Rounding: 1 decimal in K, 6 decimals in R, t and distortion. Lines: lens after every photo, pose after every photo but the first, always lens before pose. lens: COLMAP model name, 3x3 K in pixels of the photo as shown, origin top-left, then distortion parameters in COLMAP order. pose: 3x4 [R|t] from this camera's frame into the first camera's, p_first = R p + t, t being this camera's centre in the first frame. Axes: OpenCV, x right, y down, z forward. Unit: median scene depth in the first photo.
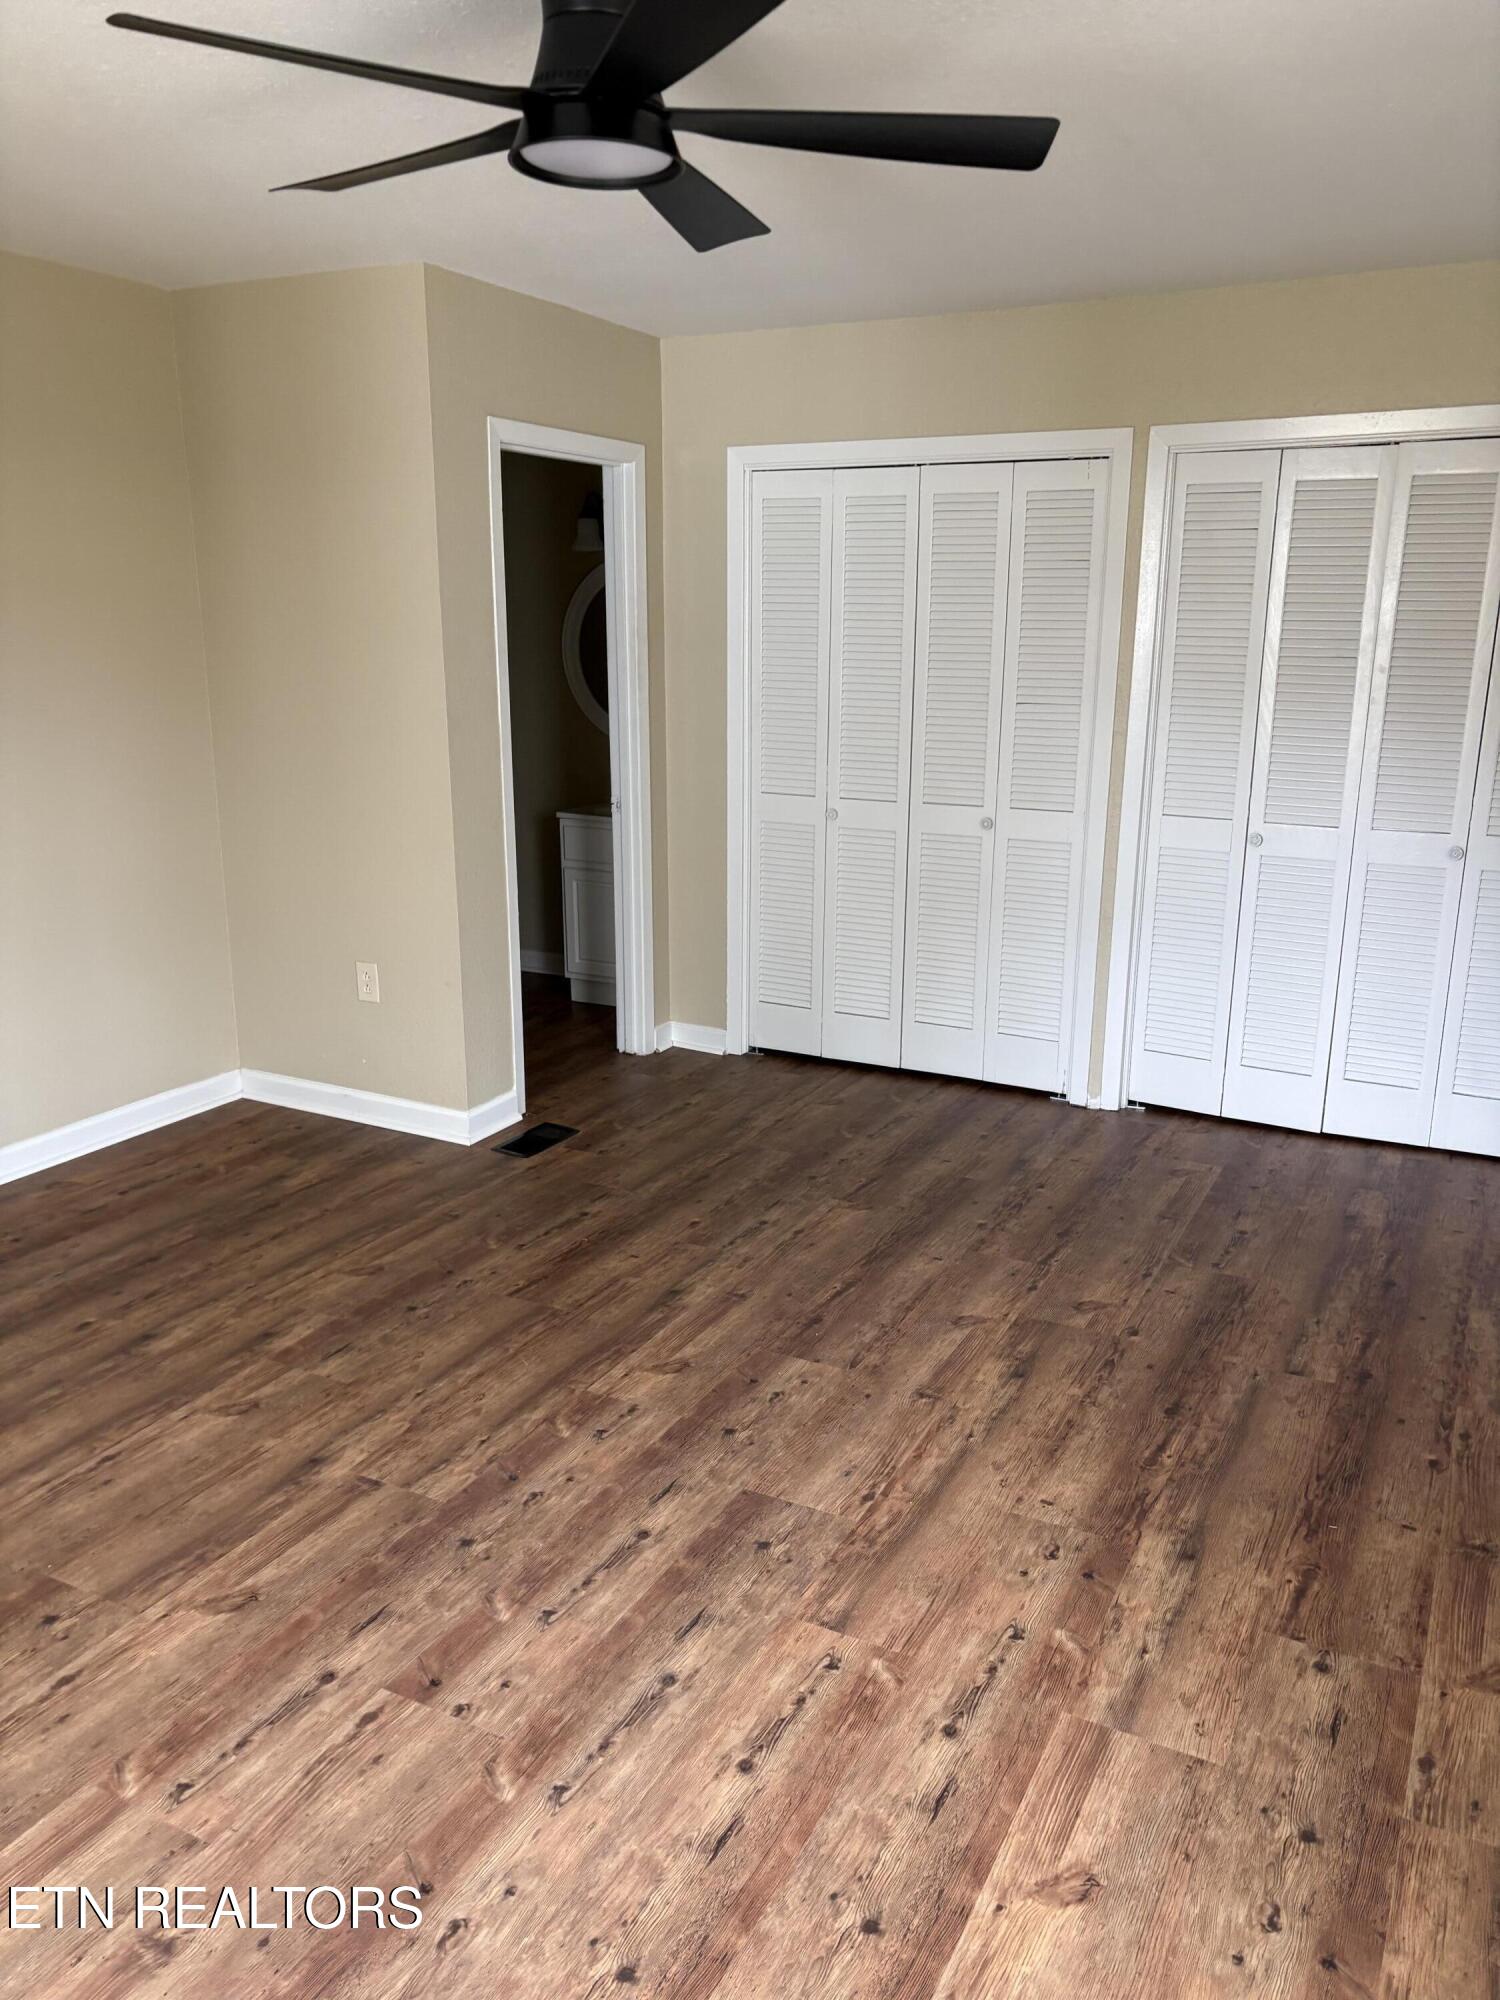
lens RADIAL K [[1516.1, 0, 750.0], [0, 1516.1, 1000.0], [0, 0, 1]] dist [0.077250, -0.005375]
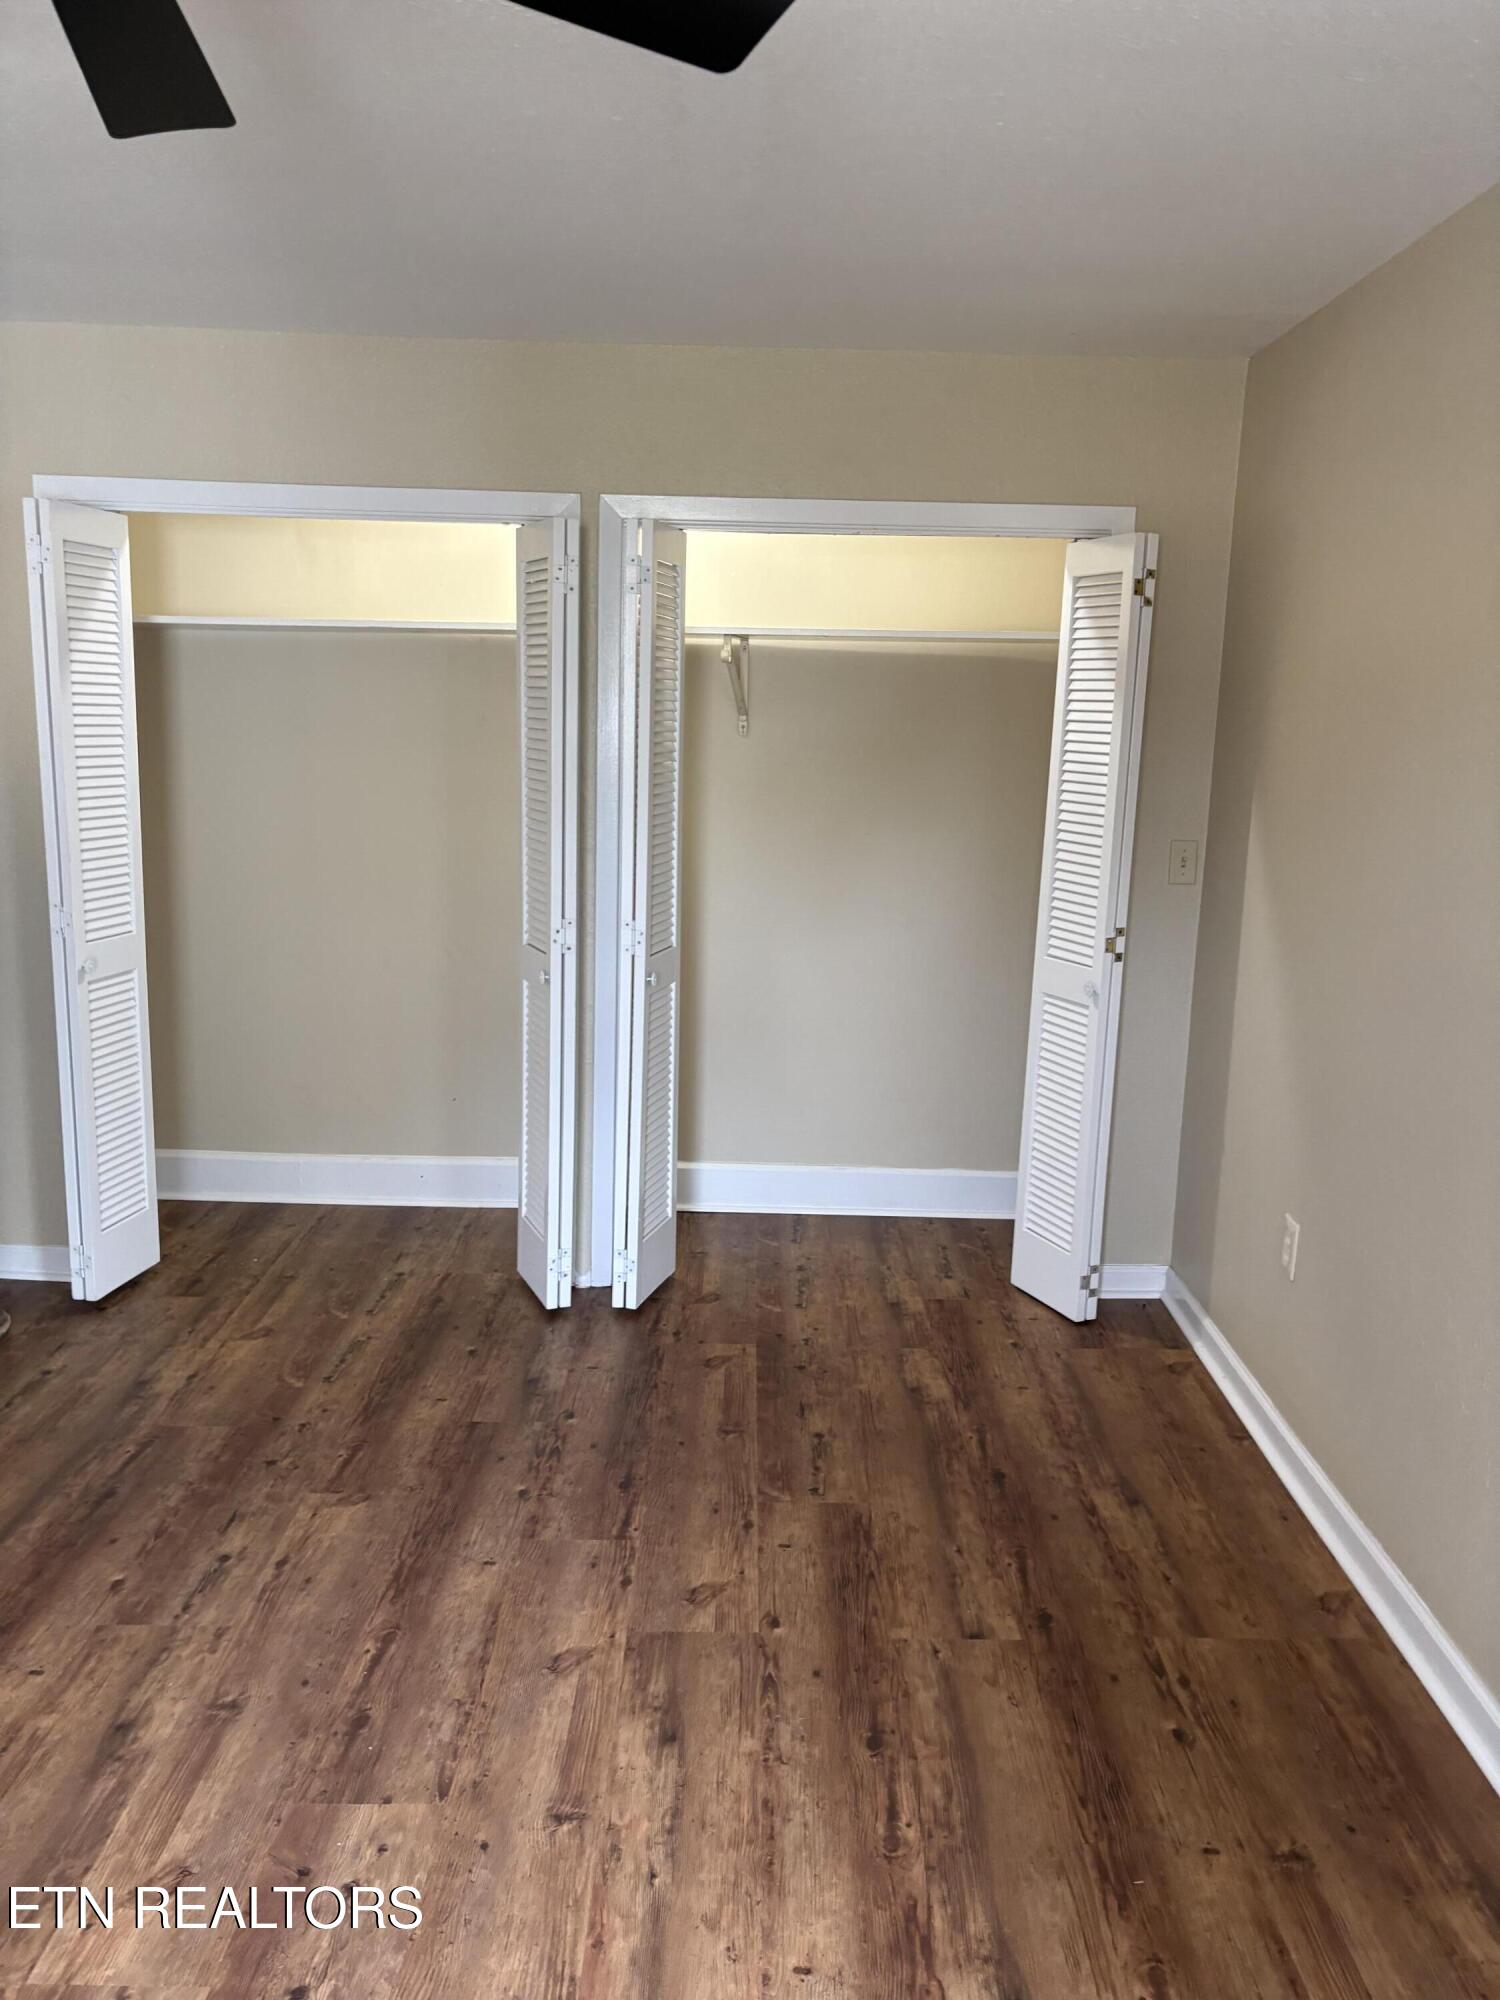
lens RADIAL K [[1511.4, 0, 753.7], [0, 1511.4, 1020.1], [0, 0, 1]] dist [0.021982, -0.003329]
pose [[0.884122, -0.079151, 0.460504, -0.078893], [0.095535, 0.995350, -0.012339, -0.069756], [-0.457385, 0.054904, 0.887572, 0.248535]]
